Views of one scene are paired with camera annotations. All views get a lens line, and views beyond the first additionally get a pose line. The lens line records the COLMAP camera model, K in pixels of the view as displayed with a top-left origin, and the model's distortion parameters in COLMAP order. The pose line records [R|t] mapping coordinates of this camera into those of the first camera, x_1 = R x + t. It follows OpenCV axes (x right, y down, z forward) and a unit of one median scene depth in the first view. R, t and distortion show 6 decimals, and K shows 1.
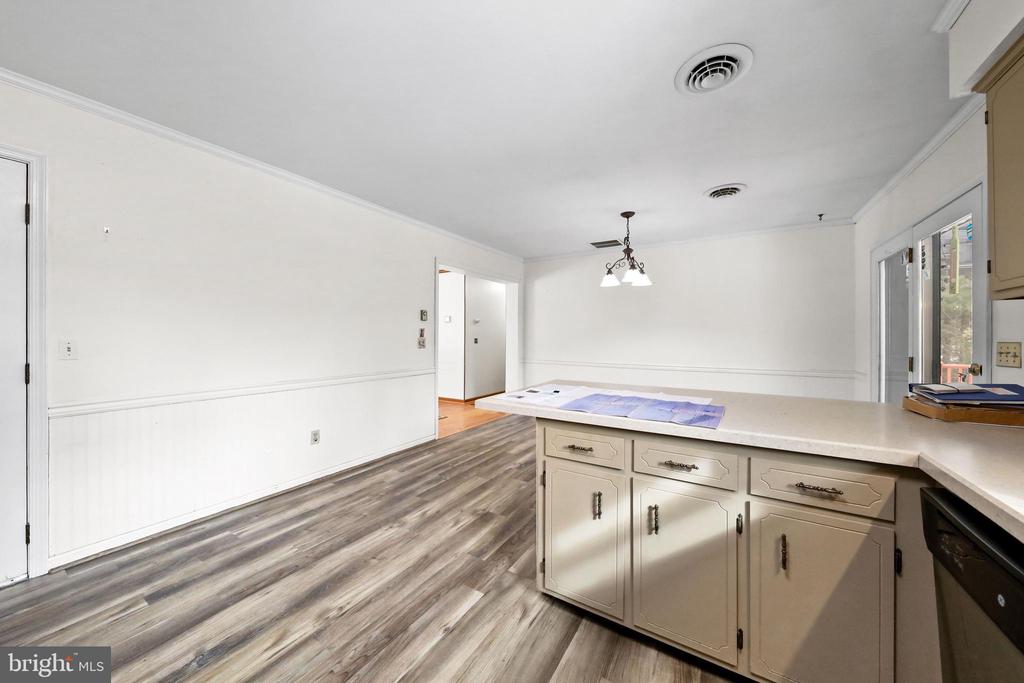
lens RADIAL K [[360.3, 0, 509.1], [0, 360.3, 337.1], [0, 0, 1]] dist [-0.000018, -0.000142]
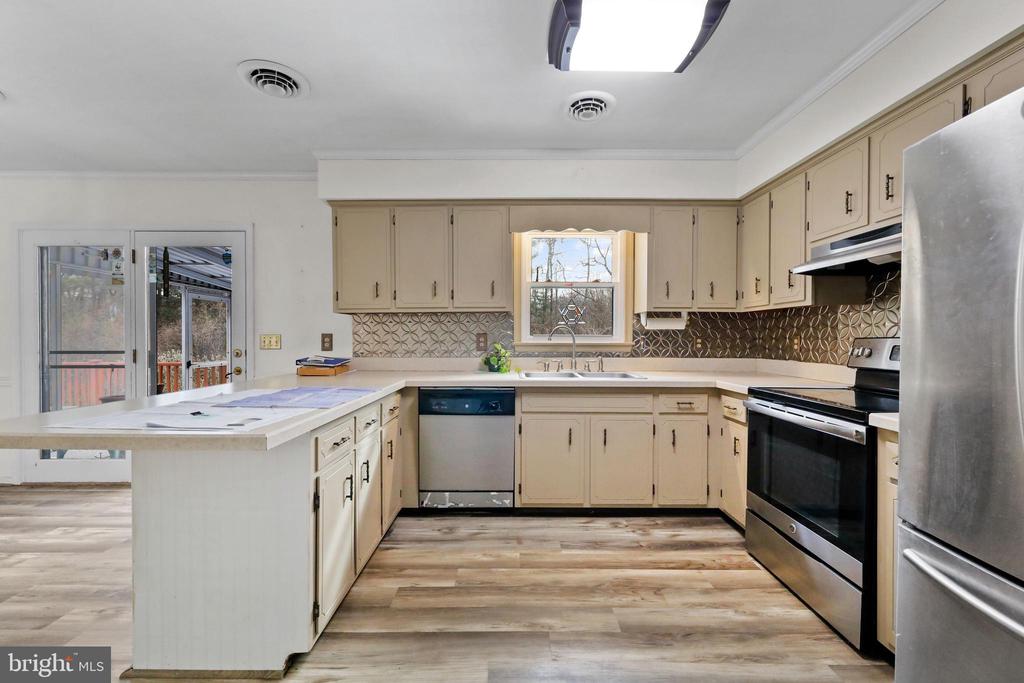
lens RADIAL K [[414.4, 0, 512.0], [0, 414.4, 341.5], [0, 0, 1]] dist [-0.000952, -0.000075]
pose [[-0.536588, -0.011124, 0.843771, -0.504517], [-0.001618, 0.999925, 0.012153, 0.012077], [-0.843843, 0.005156, -0.536565, 0.619292]]
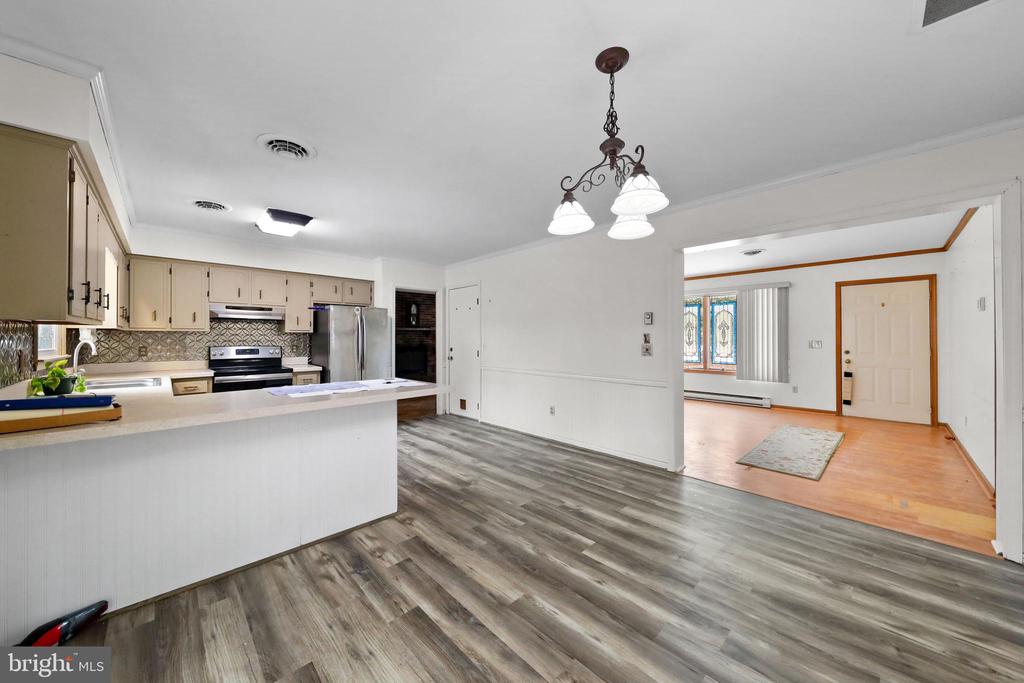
lens RADIAL K [[360.3, 0, 509.1], [0, 360.3, 337.1], [0, 0, 1]] dist [-0.000018, -0.000142]
pose [[-0.243824, -0.004393, -0.969810, 0.963483], [0.002657, 0.999983, -0.005198, -0.015874], [0.969816, -0.003845, -0.243808, 1.231890]]
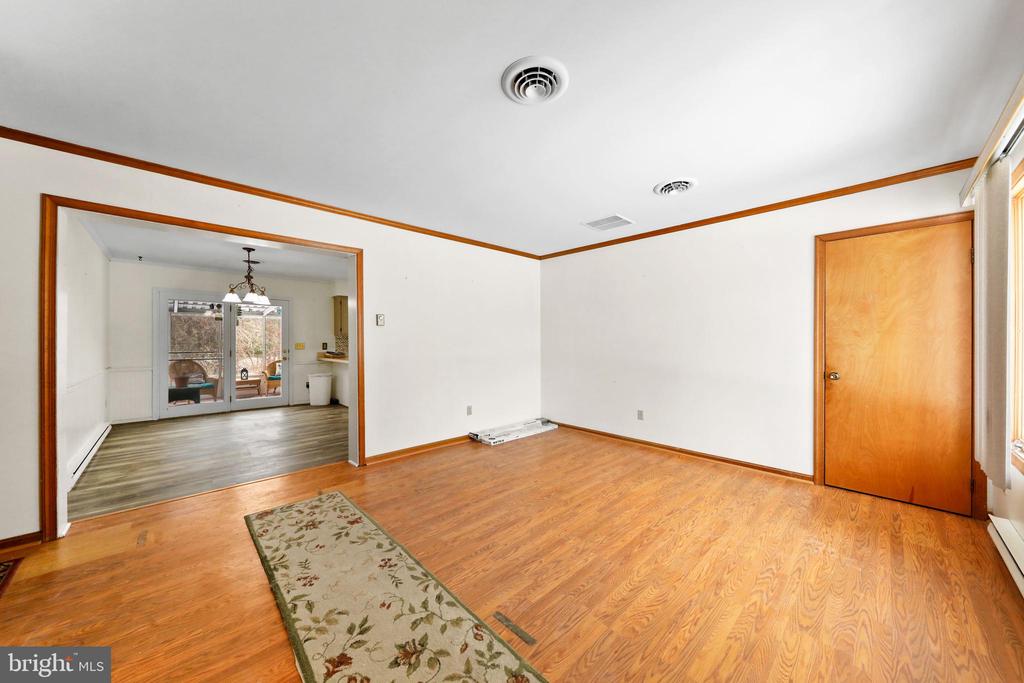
lens RADIAL K [[358.6, 0, 512.0], [0, 358.6, 341.5], [0, 0, 1]] dist [-0.000263, -0.000107]
pose [[-0.969838, -0.000867, 0.243749, -1.158814], [-0.000611, 0.999999, 0.001125, -0.007560], [-0.243749, 0.000942, -0.969838, 2.551444]]
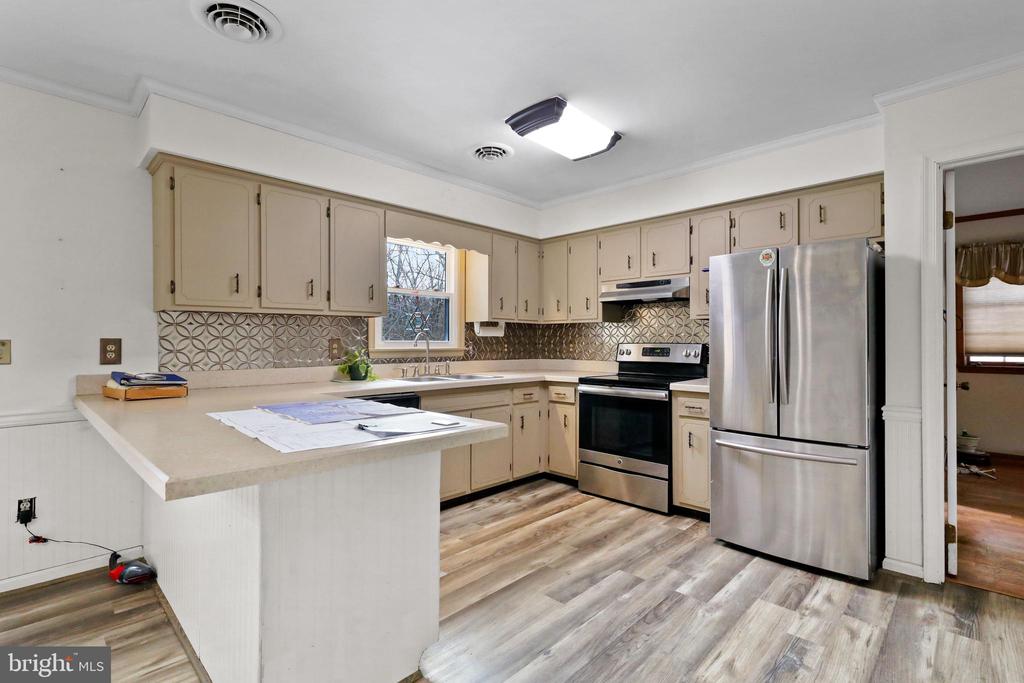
lens RADIAL K [[475.7, 0, 511.6], [0, 475.7, 339.1], [0, 0, 1]] dist [0.000390, 0.000895]
pose [[-0.978250, 0.001277, 0.207426, -0.173859], [-0.000288, 0.999972, -0.007513, 0.012273], [-0.207430, -0.007409, -0.978222, 1.137377]]
